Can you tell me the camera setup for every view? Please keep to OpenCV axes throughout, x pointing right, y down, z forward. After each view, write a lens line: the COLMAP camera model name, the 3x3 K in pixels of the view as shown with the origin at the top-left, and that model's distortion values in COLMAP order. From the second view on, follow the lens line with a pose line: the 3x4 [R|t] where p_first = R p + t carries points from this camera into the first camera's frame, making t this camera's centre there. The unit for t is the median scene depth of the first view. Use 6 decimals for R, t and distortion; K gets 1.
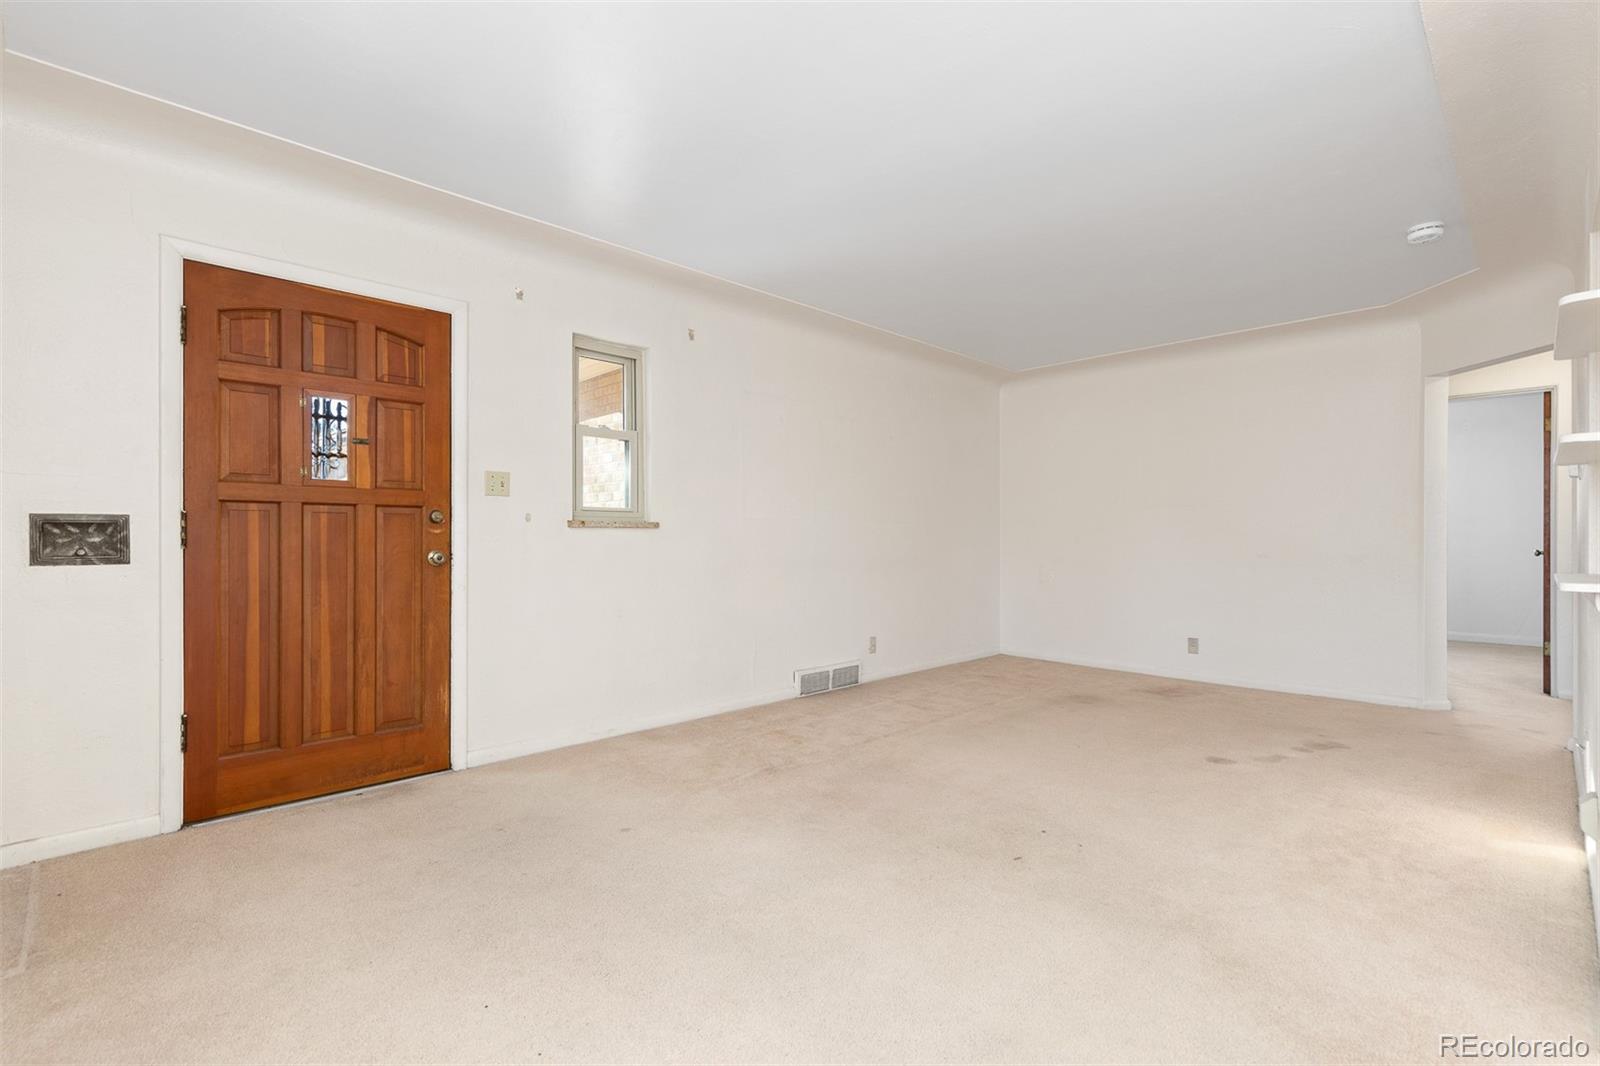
lens RADIAL K [[727.1, 0, 791.0], [0, 727.1, 539.3], [0, 0, 1]] dist [0.009458, -0.001629]
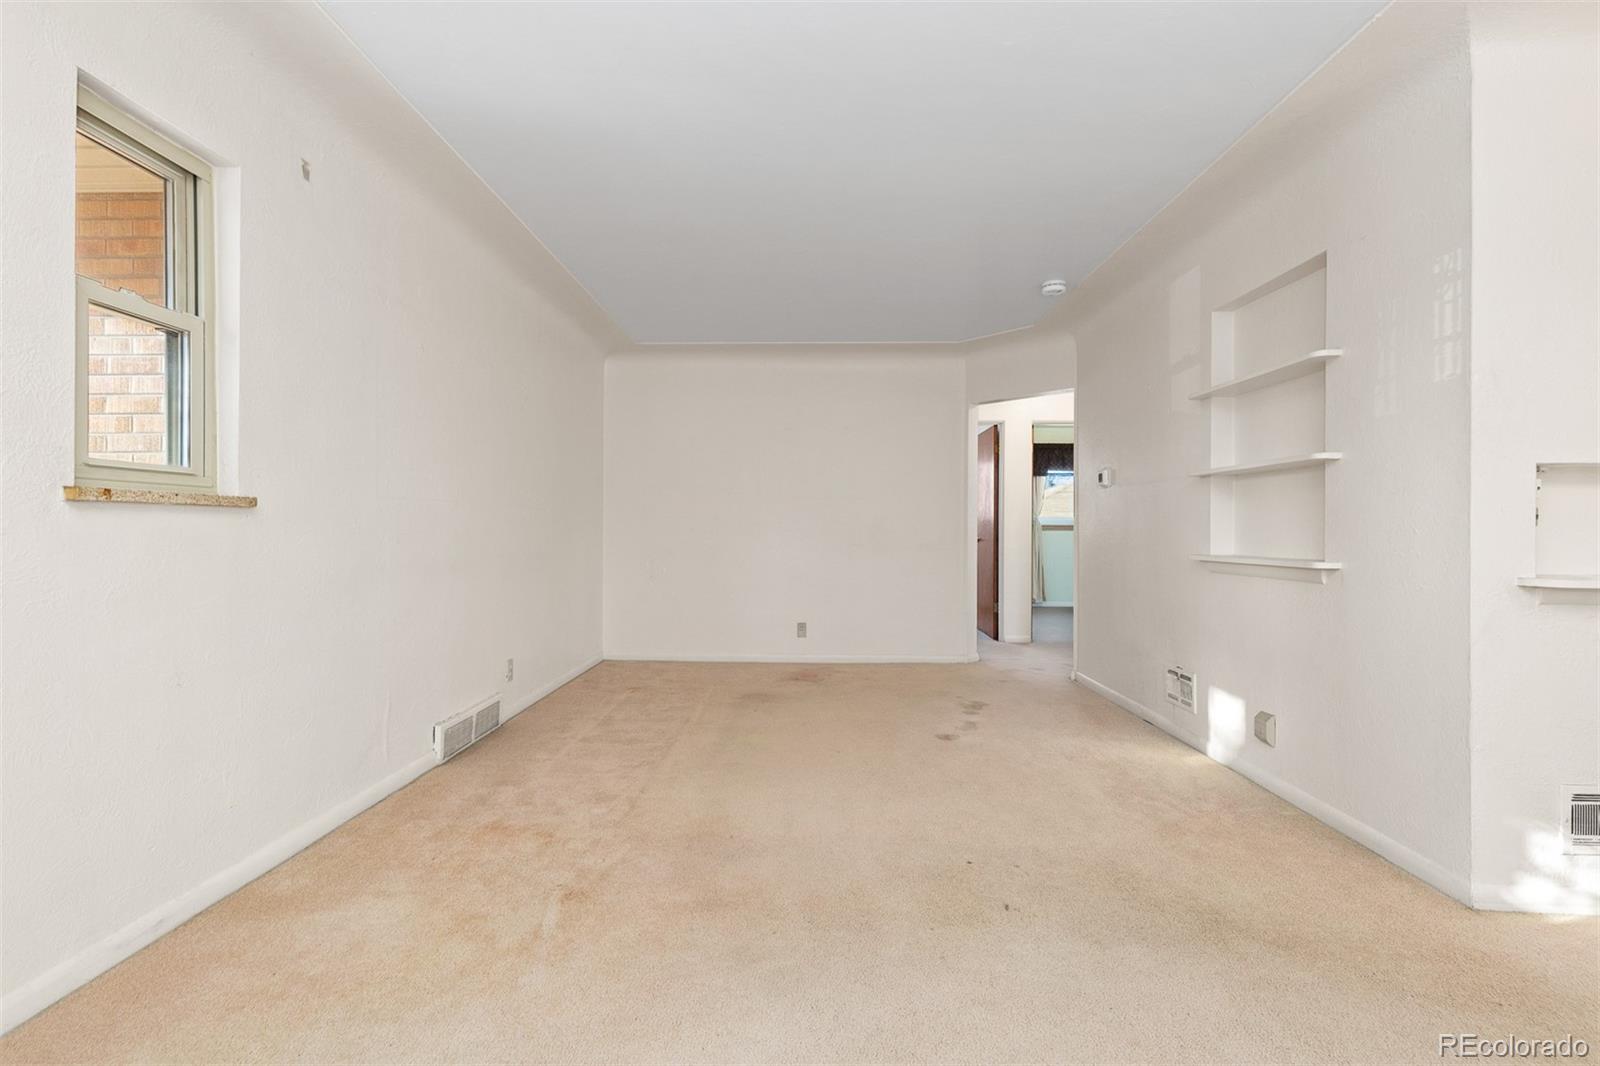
lens RADIAL K [[727.1, 0, 792.7], [0, 727.1, 529.7], [0, 0, 1]] dist [0.009458, -0.001629]
pose [[0.714318, 0.000804, 0.699821, -0.274529], [-0.000495, 1.000000, -0.000644, 0.000012], [-0.699821, 0.000114, 0.714318, 0.339972]]
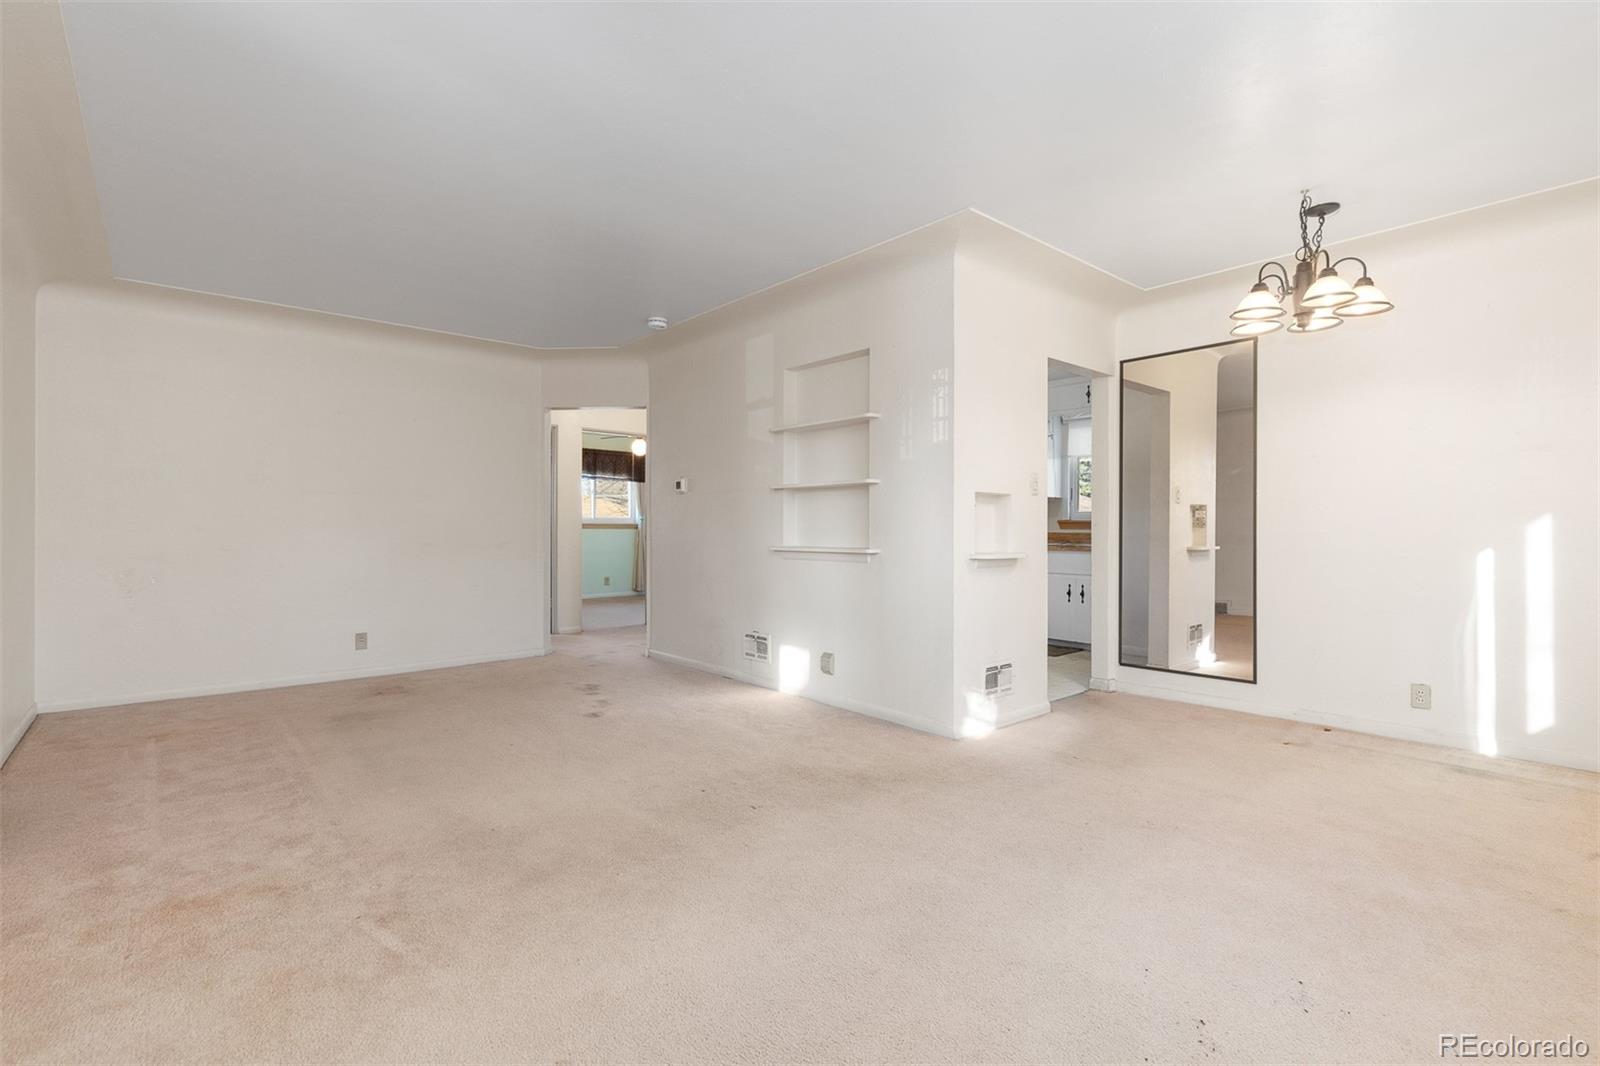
lens RADIAL K [[727.1, 0, 791.5], [0, 727.1, 530.9], [0, 0, 1]] dist [0.009458, -0.001629]
pose [[0.060513, -0.004389, 0.998158, -0.493770], [0.001649, 0.999989, 0.004297, -0.001358], [-0.998166, 0.001386, 0.060520, 0.519611]]
